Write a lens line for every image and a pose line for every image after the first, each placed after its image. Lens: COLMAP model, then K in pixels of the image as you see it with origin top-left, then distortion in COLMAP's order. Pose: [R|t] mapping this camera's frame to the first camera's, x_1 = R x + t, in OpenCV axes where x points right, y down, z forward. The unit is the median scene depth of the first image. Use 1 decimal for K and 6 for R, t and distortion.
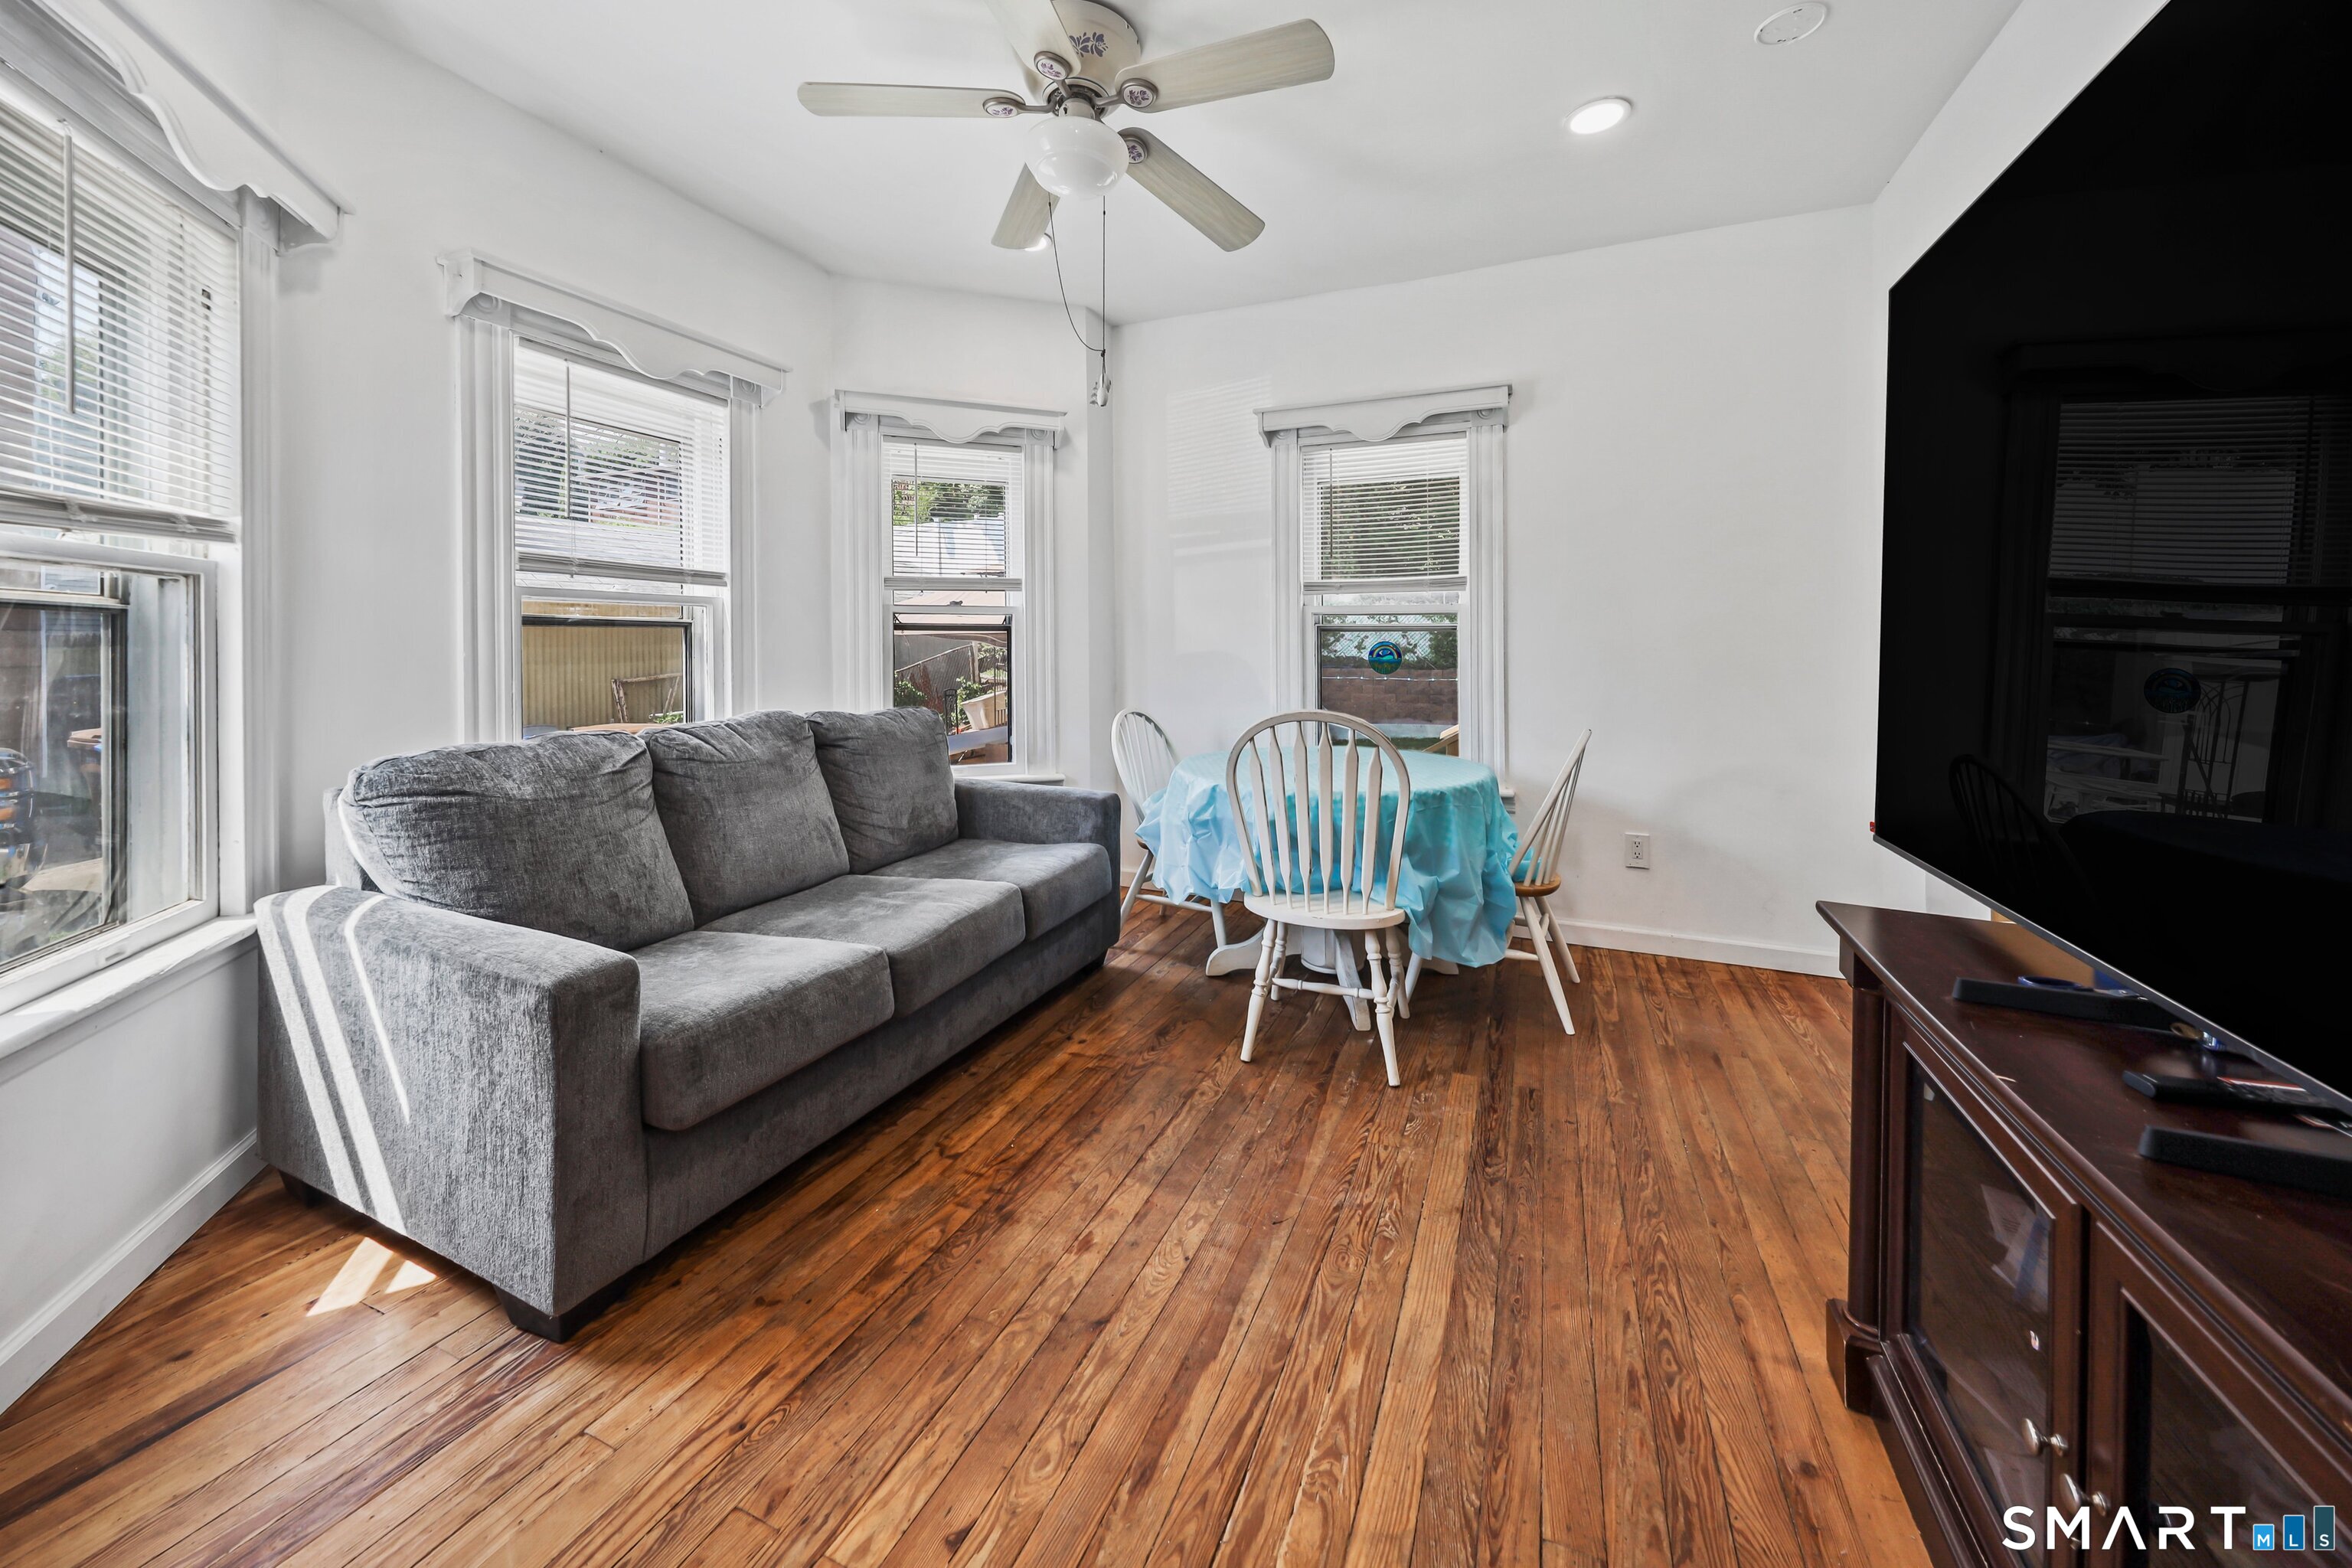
lens RADIAL K [[873.1, 0, 1163.2], [0, 873.1, 637.2], [0, 0, 1]] dist [0.001712, 0.000227]
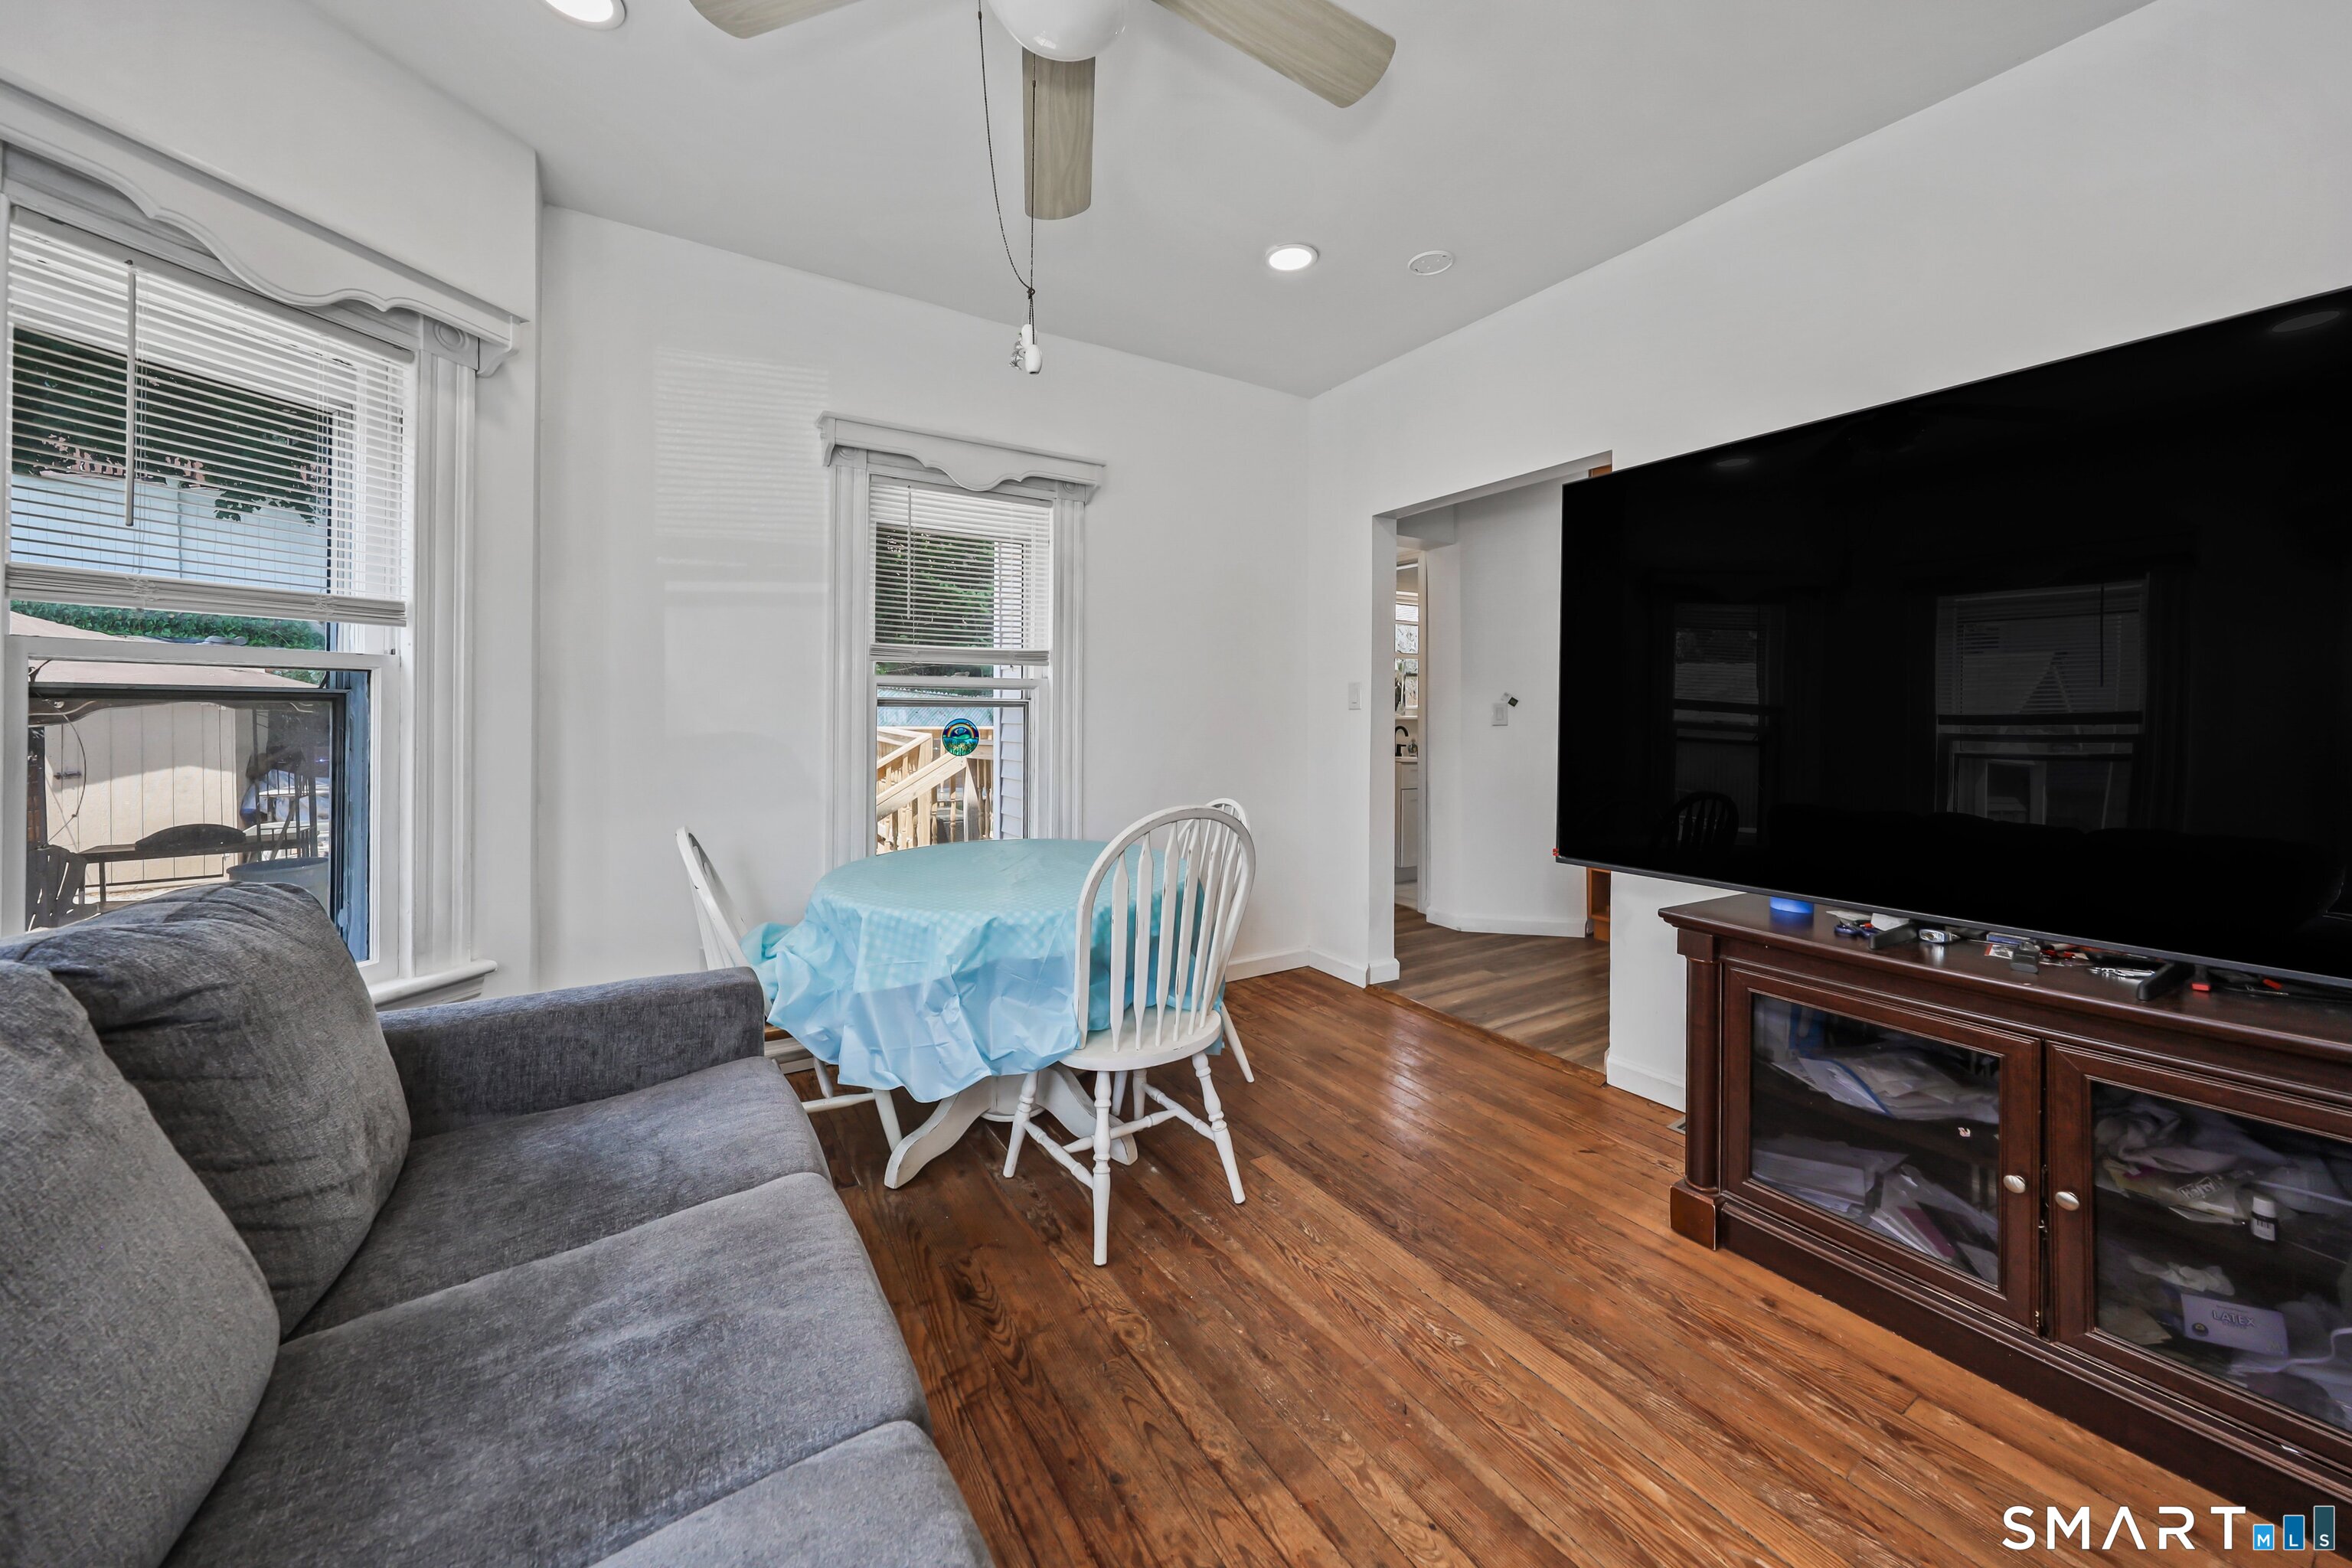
lens RADIAL K [[850.0, 0, 1171.4], [0, 850.0, 697.7], [0, 0, 1]] dist [0.000851, 0.000133]
pose [[0.564009, 0.011895, 0.825683, -0.689620], [-0.006474, 0.999929, -0.009983, -0.018541], [-0.825744, 0.000285, 0.564046, 0.711452]]
